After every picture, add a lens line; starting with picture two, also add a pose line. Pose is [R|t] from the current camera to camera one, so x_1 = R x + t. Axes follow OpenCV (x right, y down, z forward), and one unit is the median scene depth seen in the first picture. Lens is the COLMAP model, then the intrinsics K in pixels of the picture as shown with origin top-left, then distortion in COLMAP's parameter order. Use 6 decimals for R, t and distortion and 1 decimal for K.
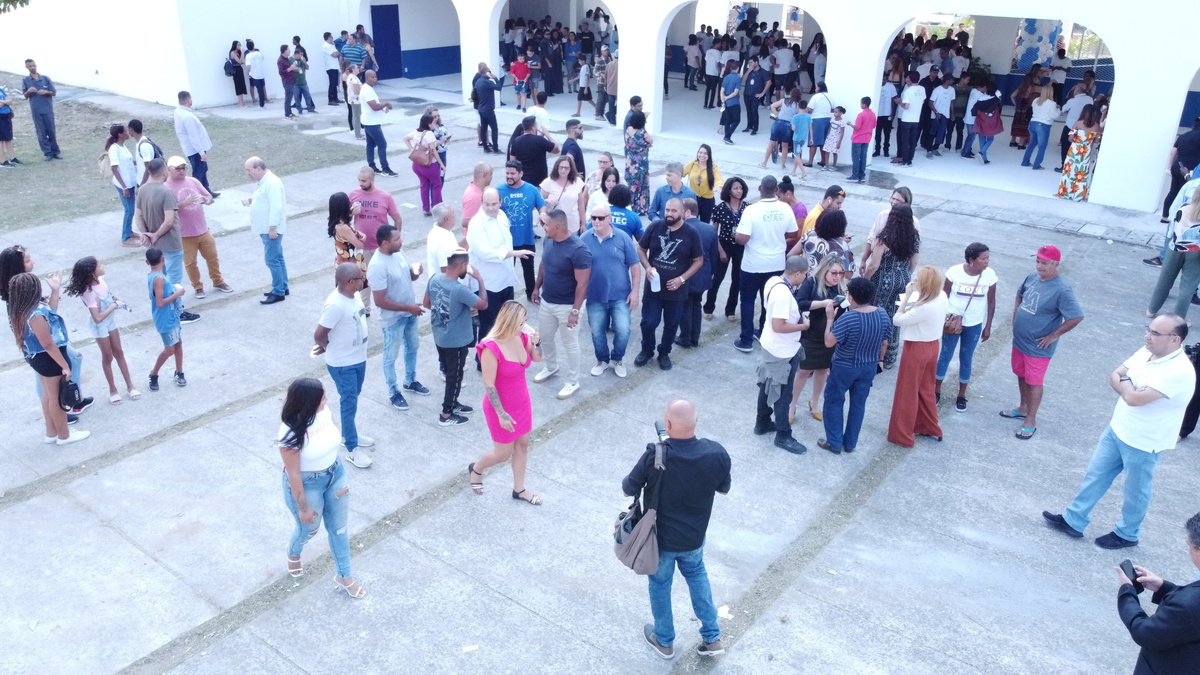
lens RADIAL K [[919.0, 0, 601.8], [0, 919.0, 346.4], [0, 0, 1]] dist [-0.005566, 0.001866]
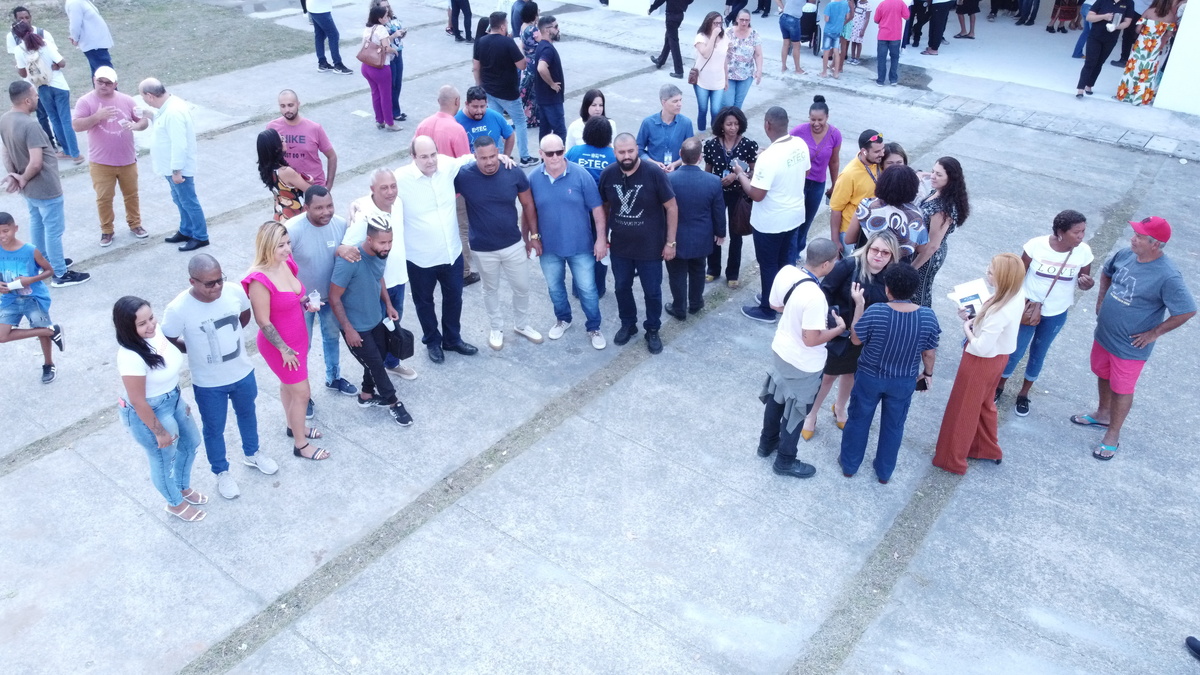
lens RADIAL K [[919.0, 0, 594.6], [0, 919.0, 330.0], [0, 0, 1]] dist [-0.005566, 0.001866]
pose [[0.999967, 0.003724, -0.007232, 0.025910], [-0.002780, 0.991975, 0.126401, -0.112605], [0.007645, -0.126376, 0.991953, 0.231182]]
